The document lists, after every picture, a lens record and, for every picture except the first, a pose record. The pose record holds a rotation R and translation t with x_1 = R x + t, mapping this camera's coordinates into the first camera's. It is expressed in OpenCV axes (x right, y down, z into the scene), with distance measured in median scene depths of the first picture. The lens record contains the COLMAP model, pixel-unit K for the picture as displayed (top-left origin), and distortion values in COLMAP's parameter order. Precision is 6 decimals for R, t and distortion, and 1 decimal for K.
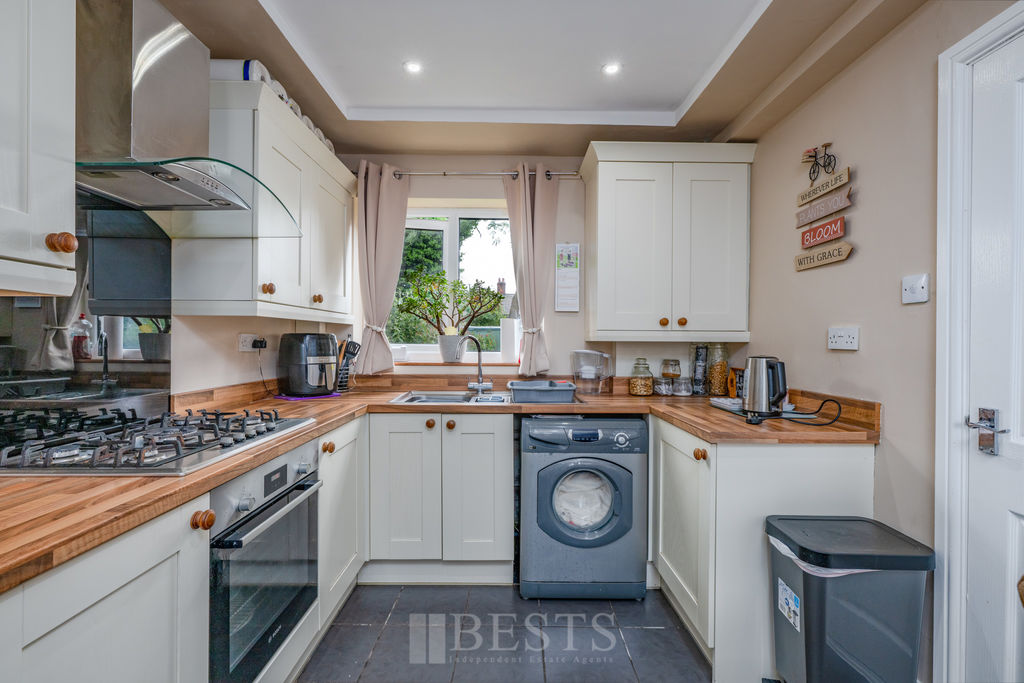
lens RADIAL K [[448.4, 0, 514.2], [0, 448.4, 341.1], [0, 0, 1]] dist [-0.000362, 0.000165]
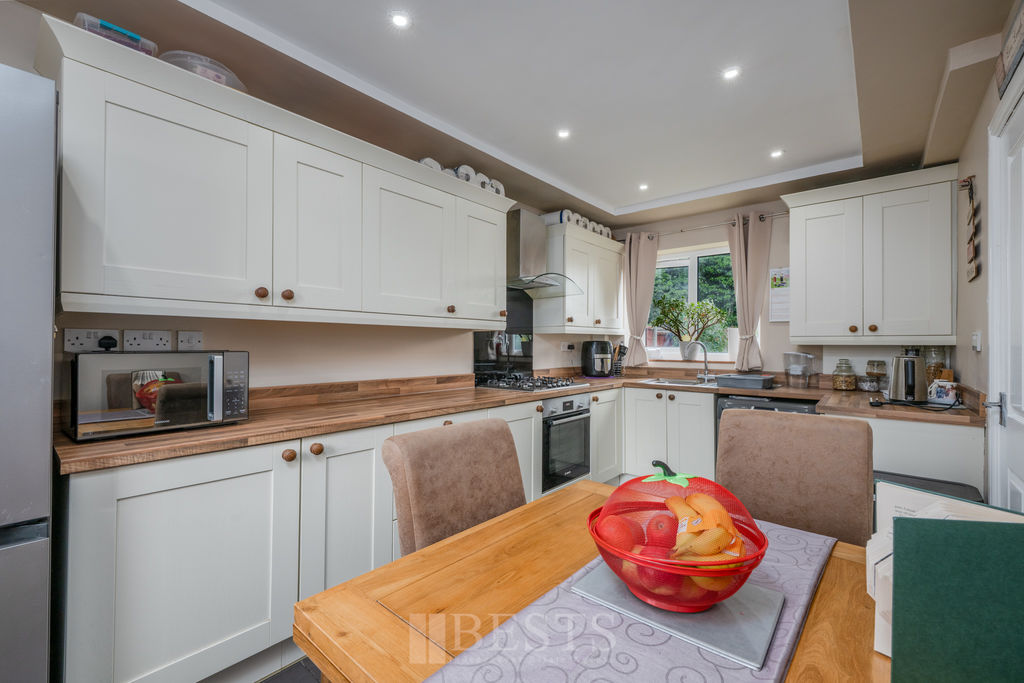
lens RADIAL K [[428.6, 0, 512.1], [0, 428.6, 342.9], [0, 0, 1]] dist [-0.000095, -0.000011]
pose [[0.755452, -0.006995, -0.655166, 0.381610], [0.001225, 0.999956, -0.009264, 0.004985], [0.655203, 0.006196, 0.755428, -0.466815]]
